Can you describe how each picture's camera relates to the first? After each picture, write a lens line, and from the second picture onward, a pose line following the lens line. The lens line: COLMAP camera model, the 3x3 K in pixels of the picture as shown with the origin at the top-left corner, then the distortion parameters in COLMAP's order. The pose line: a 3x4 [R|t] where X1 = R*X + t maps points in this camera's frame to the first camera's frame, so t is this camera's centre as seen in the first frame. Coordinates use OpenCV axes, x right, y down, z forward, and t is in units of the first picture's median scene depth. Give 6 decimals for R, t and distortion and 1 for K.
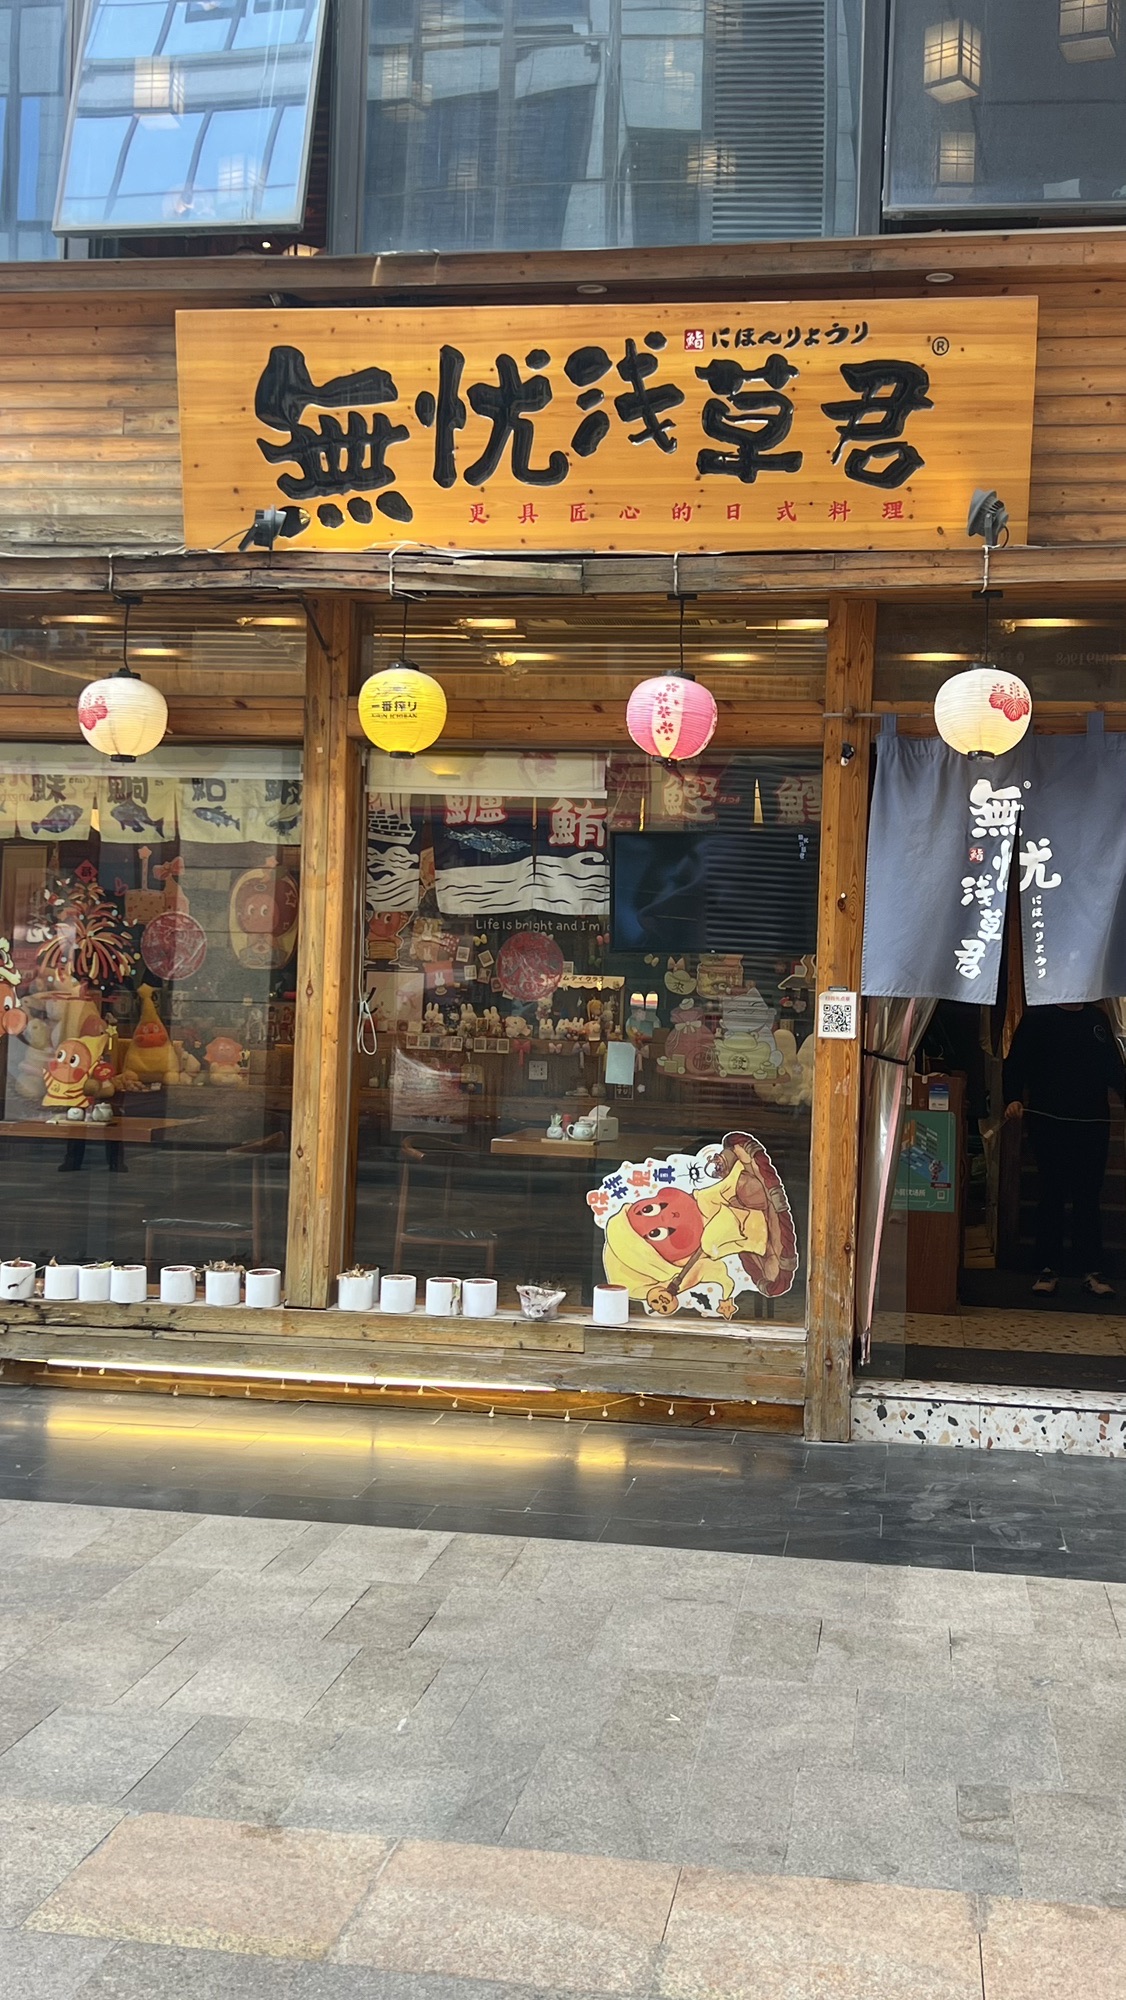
lens RADIAL K [[2230.2, 0, 563.0], [0, 2230.2, 1000.0], [0, 0, 1]] dist [0.218468, -0.520420]
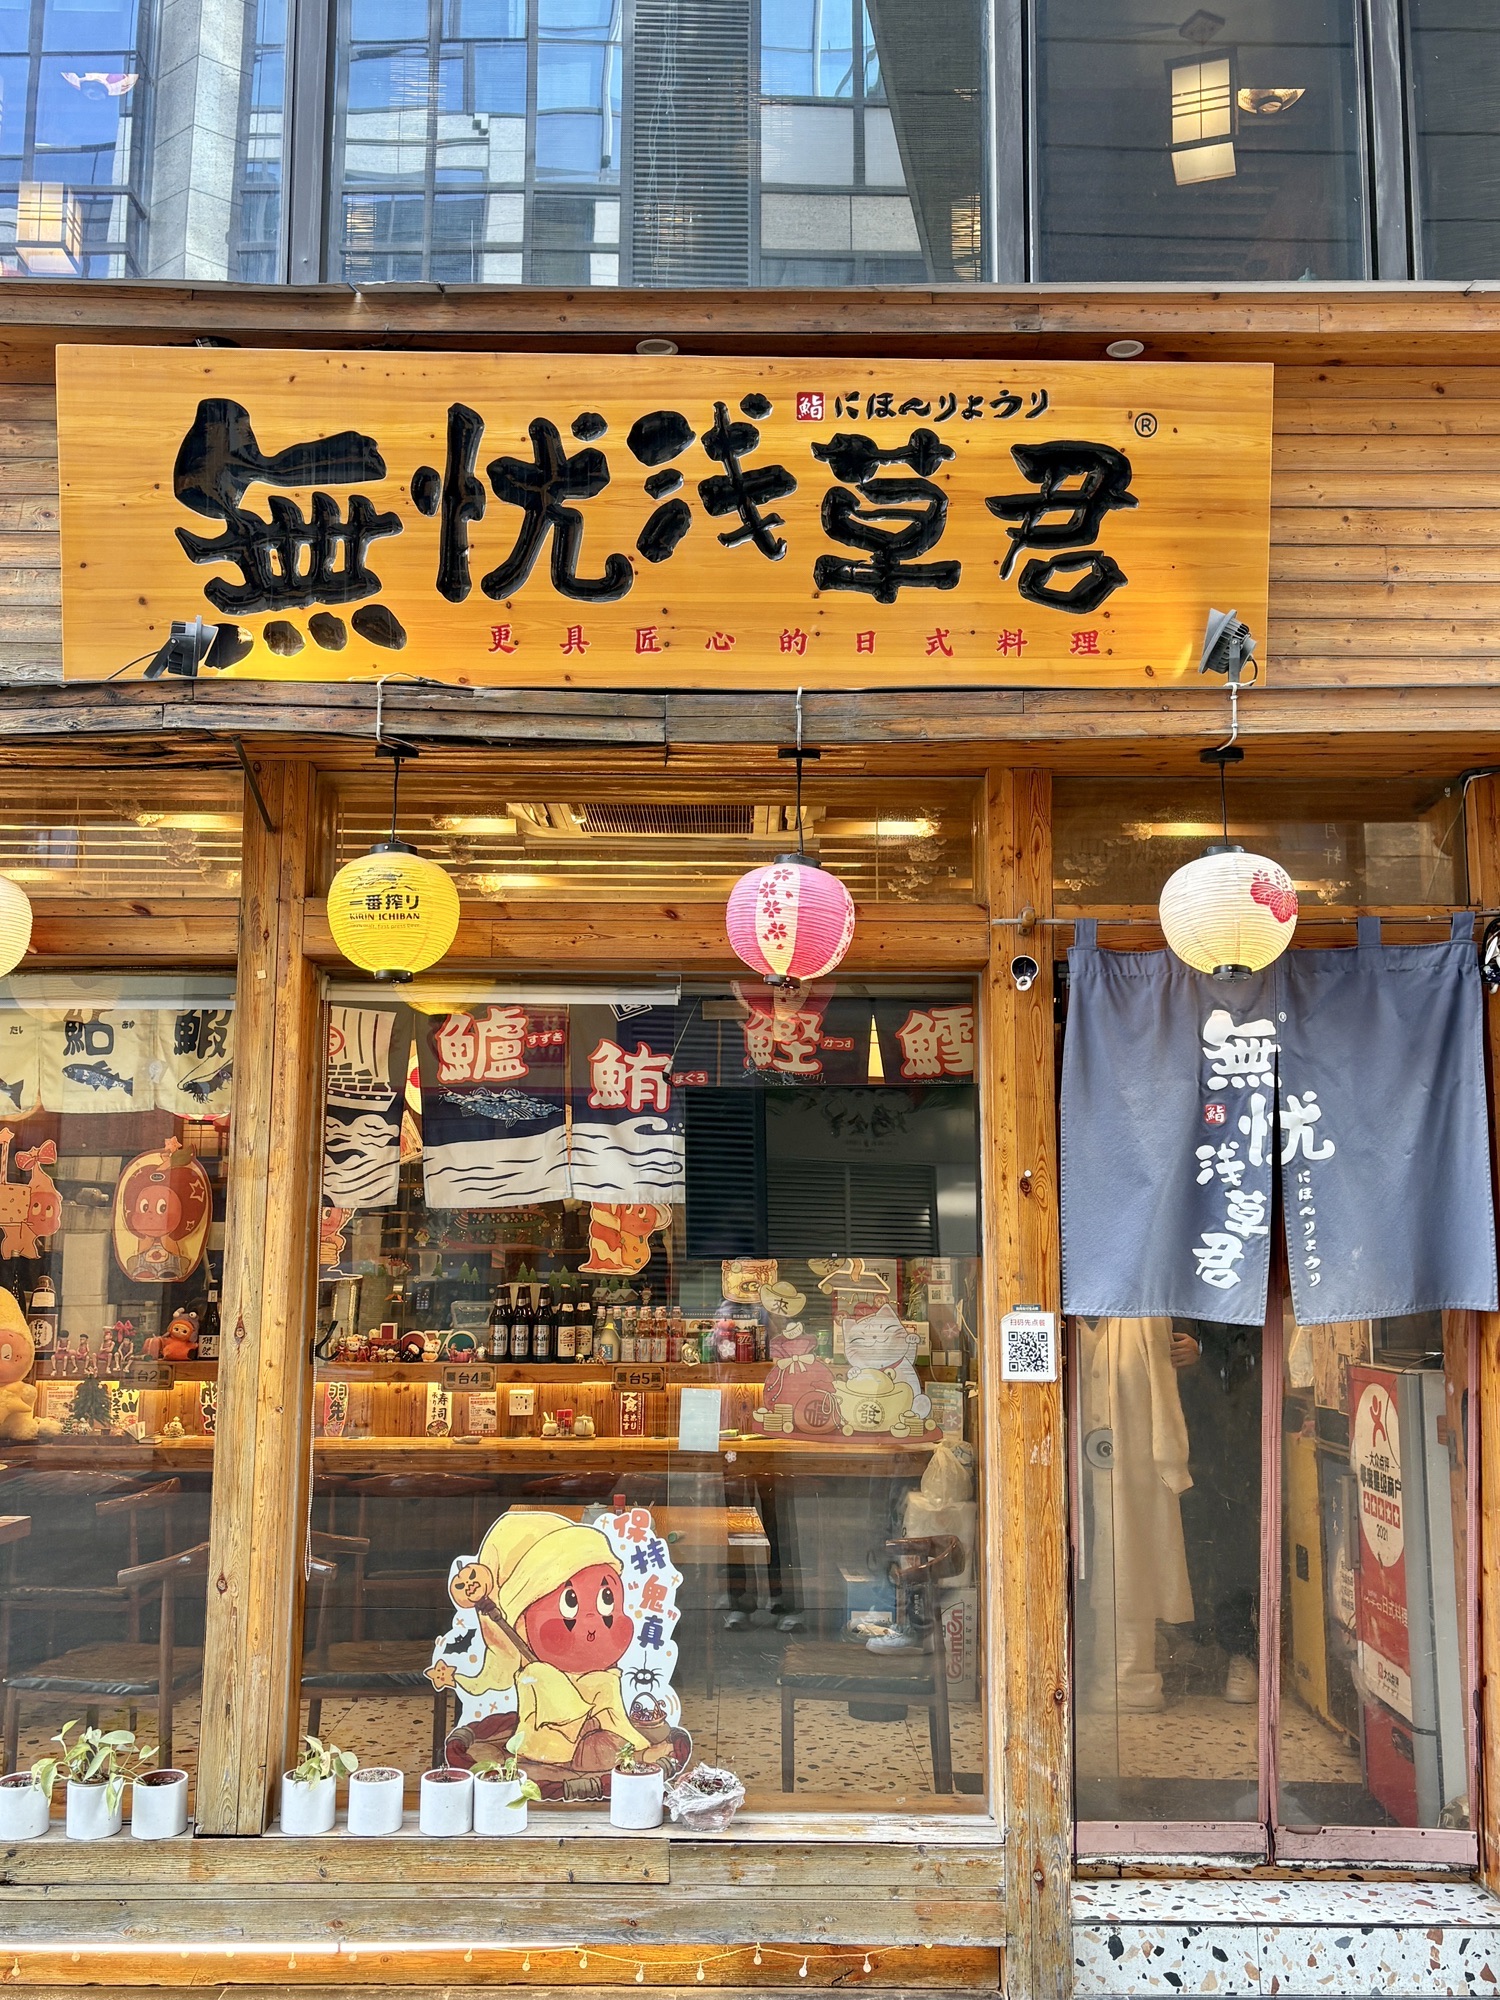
lens RADIAL K [[1884.3, 0, 750.0], [0, 1884.3, 1000.0], [0, 0, 1]] dist [0.050685, -0.010629]
pose [[0.984680, -0.003668, 0.174330, -0.064963], [0.026316, 0.991453, -0.127783, -0.027493], [-0.172371, 0.130413, 0.976361, 0.429645]]
